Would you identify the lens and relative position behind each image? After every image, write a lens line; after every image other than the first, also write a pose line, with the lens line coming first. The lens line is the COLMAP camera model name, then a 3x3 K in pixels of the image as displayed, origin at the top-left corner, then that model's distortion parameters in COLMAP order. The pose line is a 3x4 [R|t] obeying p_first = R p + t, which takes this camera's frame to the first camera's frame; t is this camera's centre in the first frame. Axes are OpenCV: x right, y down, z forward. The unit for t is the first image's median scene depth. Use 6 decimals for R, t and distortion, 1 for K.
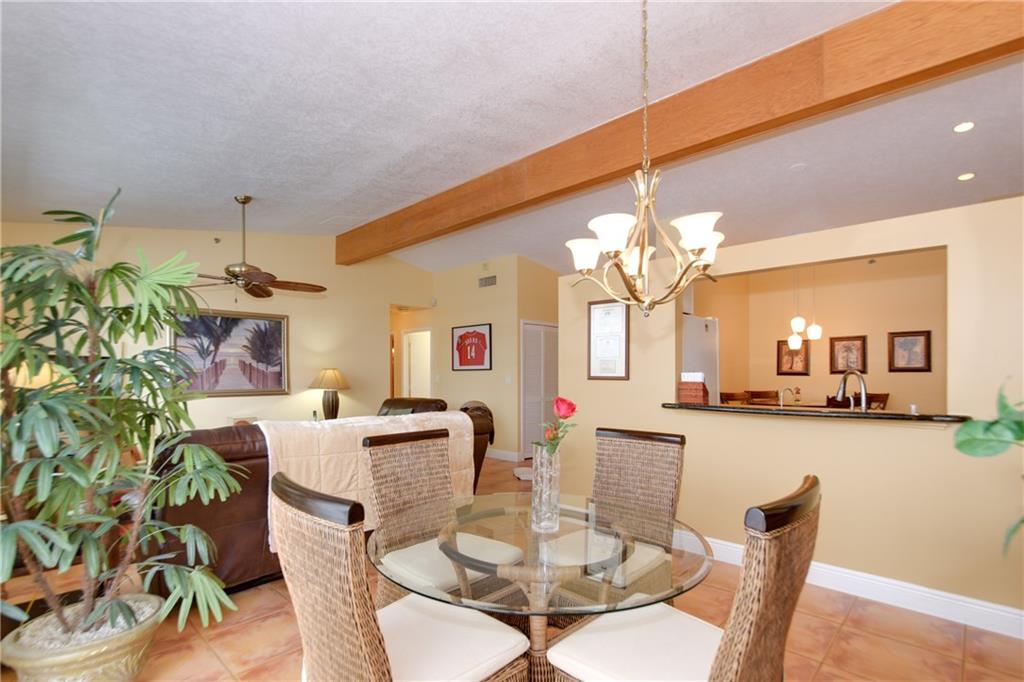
lens RADIAL K [[496.5, 0, 521.3], [0, 496.5, 376.5], [0, 0, 1]] dist [-0.006888, -0.000734]
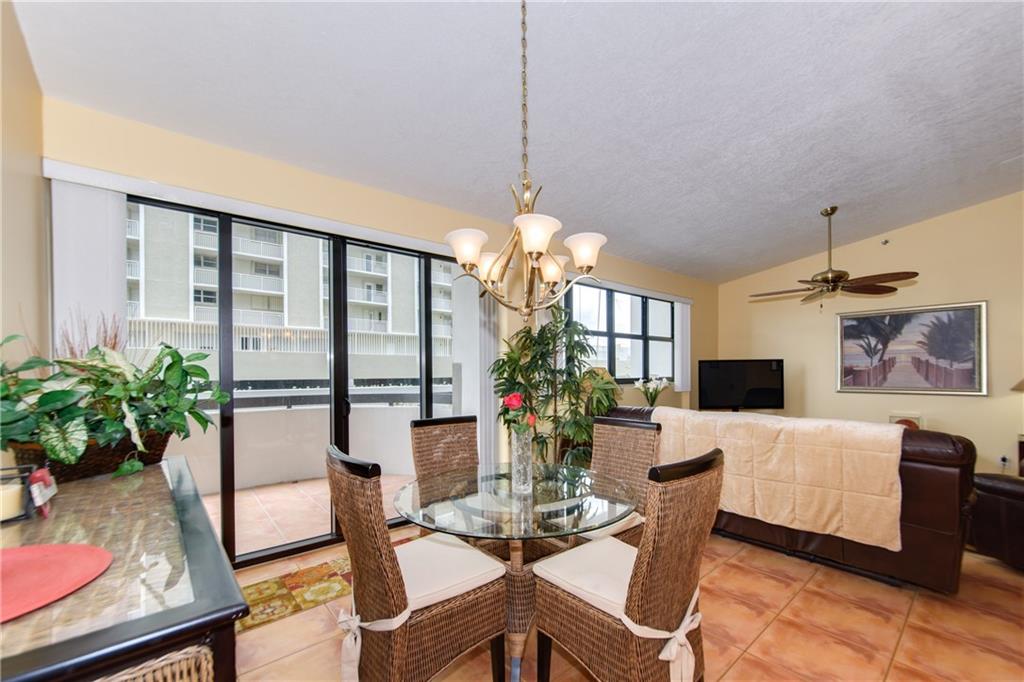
lens RADIAL K [[413.8, 0, 507.9], [0, 413.8, 372.7], [0, 0, 1]] dist [-0.012037, 0.000454]
pose [[-0.123070, 0.002158, -0.992396, 0.317595], [0.002279, 0.999996, 0.001892, -0.005914], [0.992395, -0.002029, -0.123074, 0.310527]]
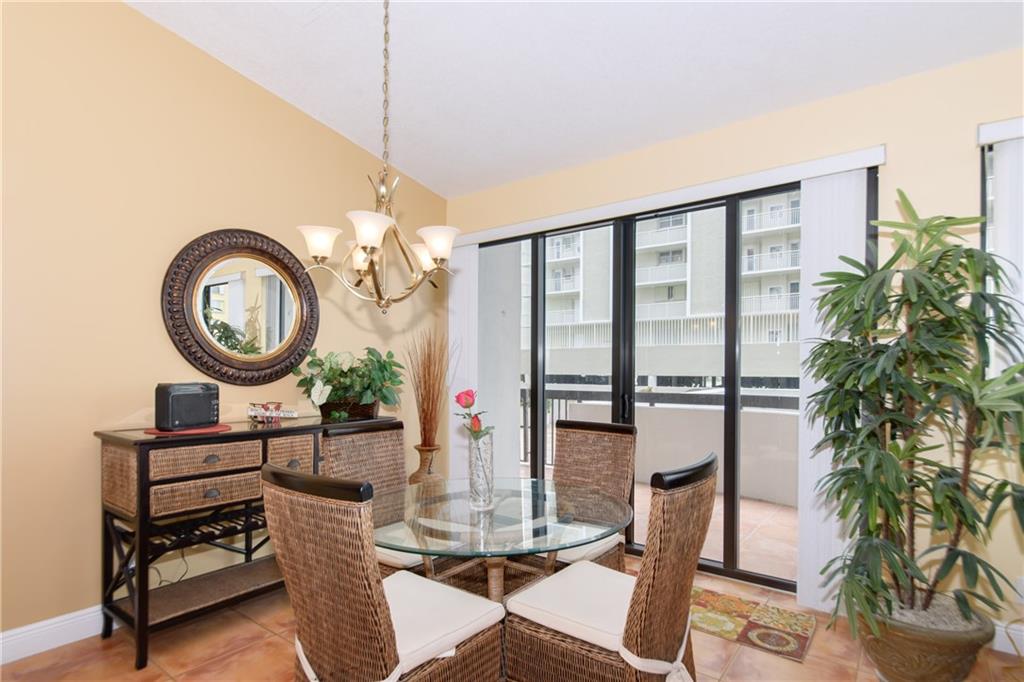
lens RADIAL K [[524.7, 0, 512.7], [0, 524.7, 365.4], [0, 0, 1]] dist [-0.004559, -0.000152]
pose [[-0.995080, -0.000997, -0.099067, 0.030384], [-0.000445, 0.999984, -0.005597, -0.004923], [0.099071, -0.005525, -0.995065, 0.594772]]
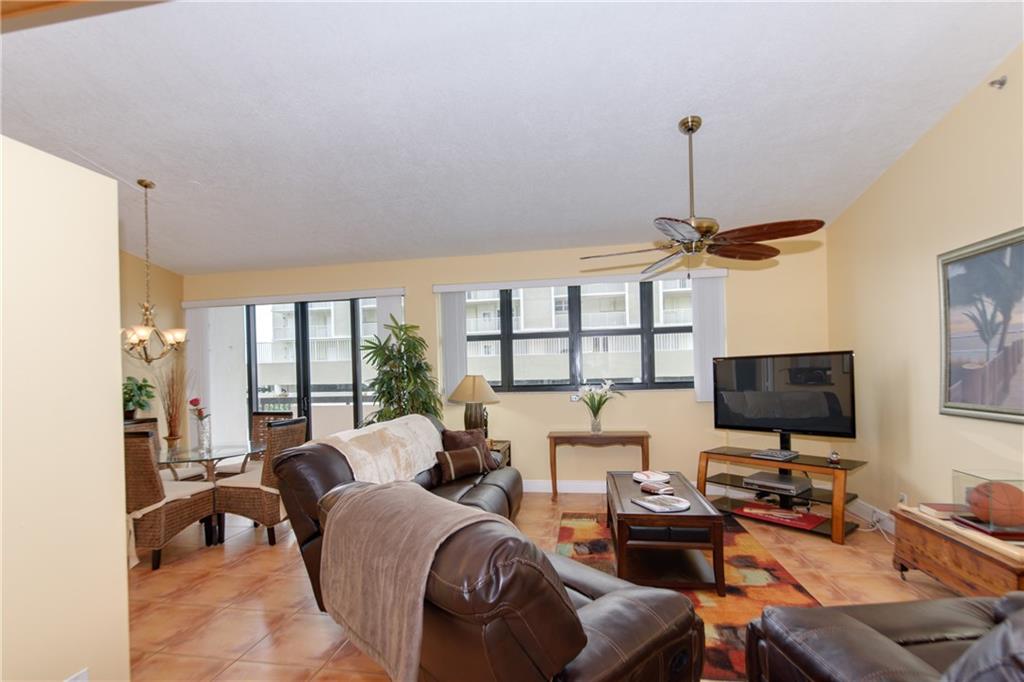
lens RADIAL K [[471.4, 0, 512.2], [0, 471.4, 373.4], [0, 0, 1]] dist [-0.001477, -0.000135]
pose [[-0.840150, 0.022356, -0.541893, 0.009812], [0.025378, 0.999676, 0.001895, -0.016519], [0.541760, -0.012160, -0.840445, 1.073250]]
